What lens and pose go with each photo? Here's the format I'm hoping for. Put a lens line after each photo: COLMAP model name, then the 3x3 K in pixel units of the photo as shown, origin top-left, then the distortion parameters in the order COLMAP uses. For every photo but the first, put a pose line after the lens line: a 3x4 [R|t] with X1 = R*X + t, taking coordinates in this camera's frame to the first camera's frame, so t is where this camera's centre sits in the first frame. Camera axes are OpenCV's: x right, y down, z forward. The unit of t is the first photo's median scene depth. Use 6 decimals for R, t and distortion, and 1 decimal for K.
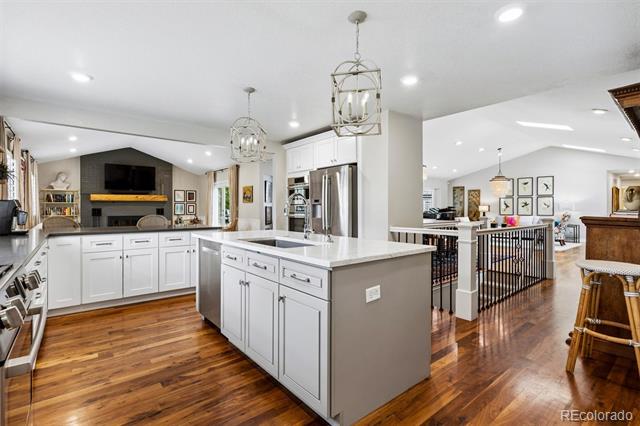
lens RADIAL K [[309.2, 0, 316.4], [0, 309.2, 208.9], [0, 0, 1]] dist [0.003623, 0.000458]
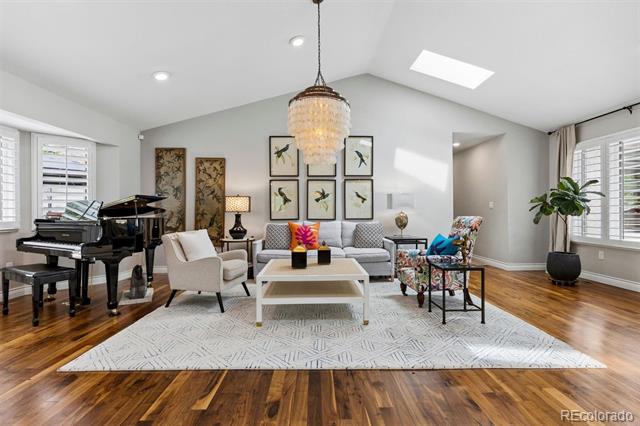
lens RADIAL K [[309.2, 0, 317.4], [0, 309.2, 209.1], [0, 0, 1]] dist [0.003623, 0.000458]
pose [[0.624536, 0.000098, 0.780996, 0.310401], [0.008483, 0.999940, -0.006910, 0.007822], [-0.780950, 0.010941, 0.624498, 0.702299]]
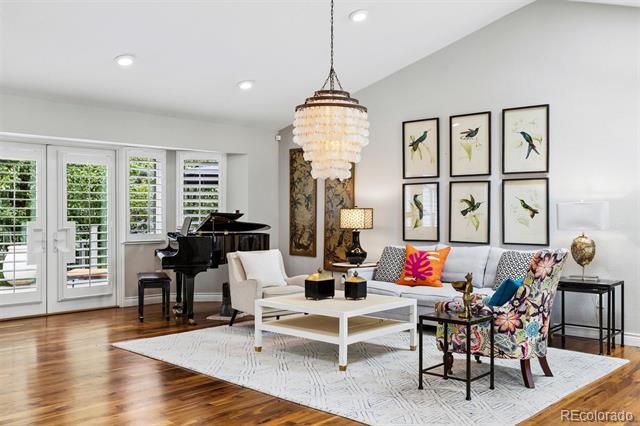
lens RADIAL K [[601.0, 0, 321.9], [0, 601.0, 212.9], [0, 0, 1]] dist [-0.001026, 0.000000]
pose [[0.990107, 0.000880, 0.140310, 0.443555], [-0.000405, 0.999994, -0.003416, -0.005685], [-0.140312, 0.003325, 0.990102, 0.449052]]
